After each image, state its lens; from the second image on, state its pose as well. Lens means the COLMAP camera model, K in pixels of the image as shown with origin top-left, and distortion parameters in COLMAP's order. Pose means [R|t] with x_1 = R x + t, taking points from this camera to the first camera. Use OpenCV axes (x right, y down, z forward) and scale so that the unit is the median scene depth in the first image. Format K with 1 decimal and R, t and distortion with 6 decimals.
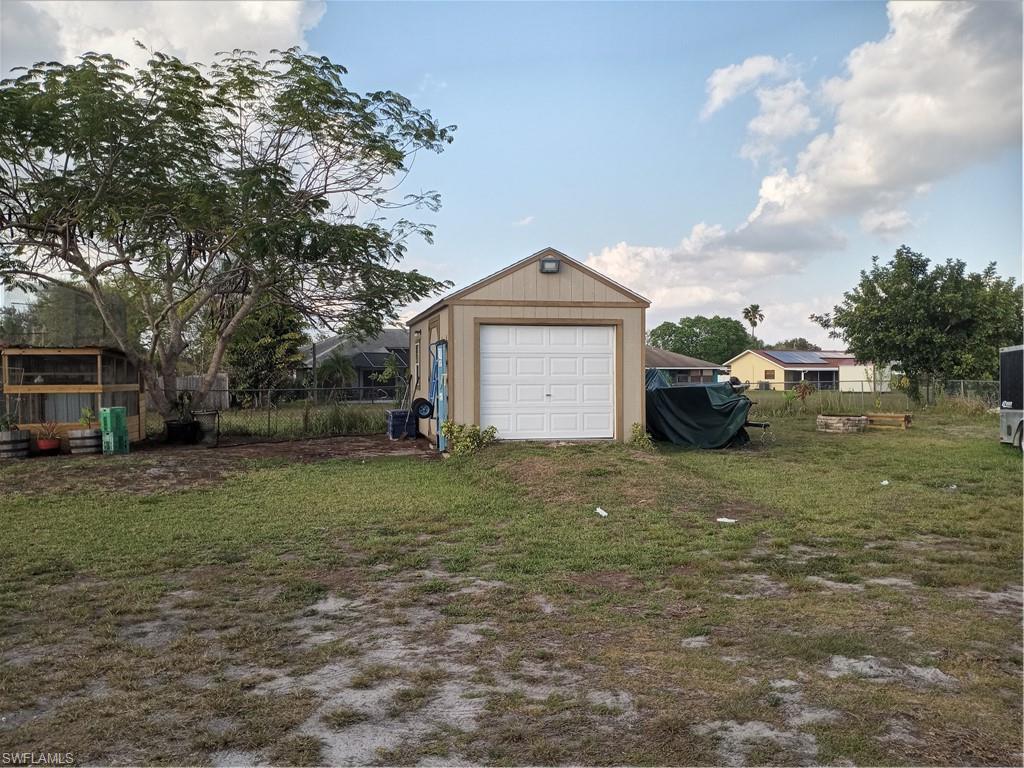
lens RADIAL K [[817.0, 0, 512.0], [0, 817.0, 384.0], [0, 0, 1]] dist [0.059799, -0.226051]
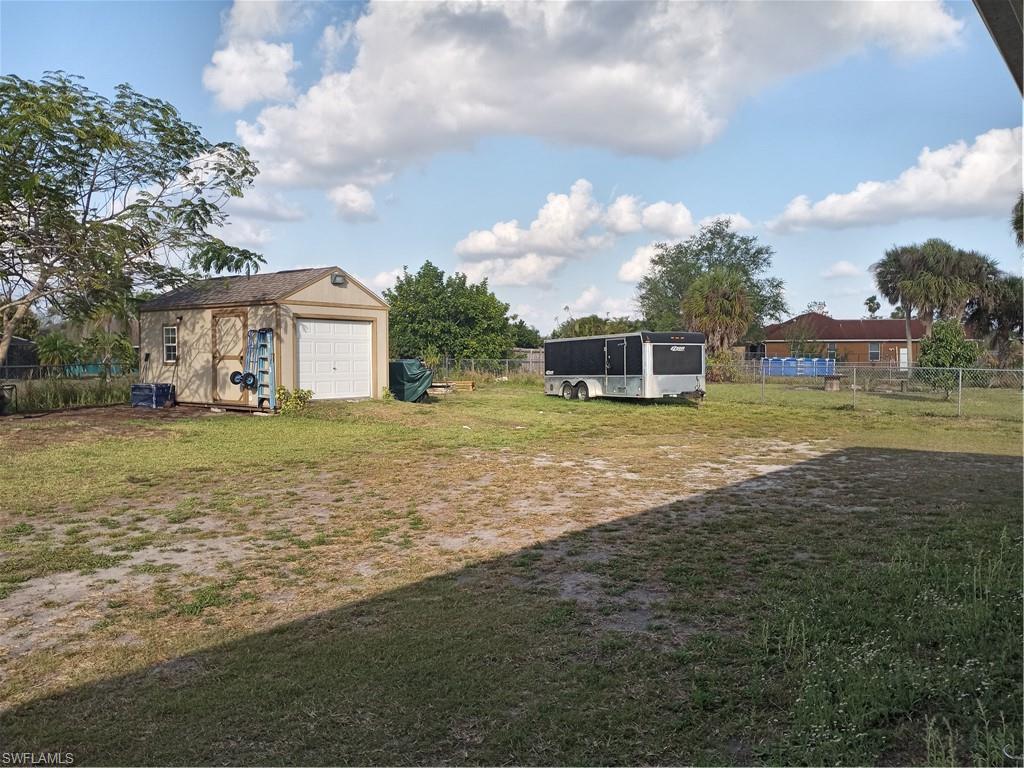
lens RADIAL K [[817.0, 0, 512.0], [0, 817.0, 384.0], [0, 0, 1]] dist [0.059799, -0.226051]
pose [[0.761410, -0.017468, 0.648036, -0.604510], [-0.000414, 0.999624, 0.027432, 0.001736], [-0.648271, -0.021155, 0.761116, -0.288622]]
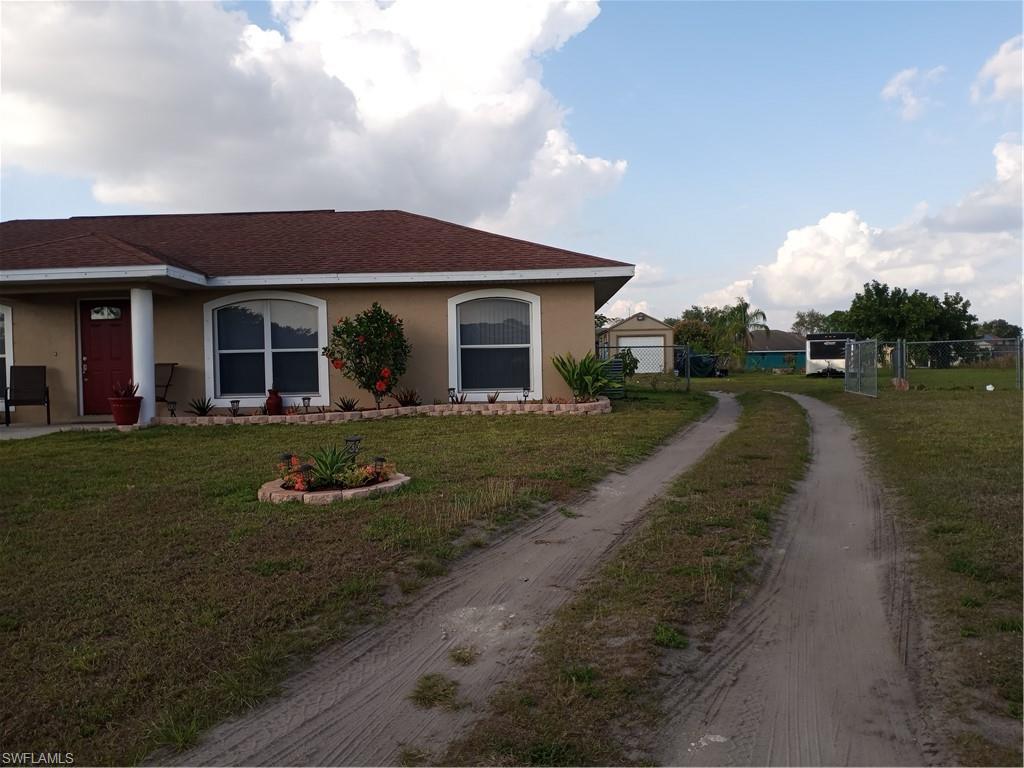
lens RADIAL K [[817.0, 0, 512.0], [0, 817.0, 384.0], [0, 0, 1]] dist [0.059799, -0.226051]
pose [[0.962959, -0.004779, -0.269607, 0.384780], [0.008791, 0.999868, 0.013676, 0.060558], [0.269506, -0.015539, 0.962873, -2.026511]]
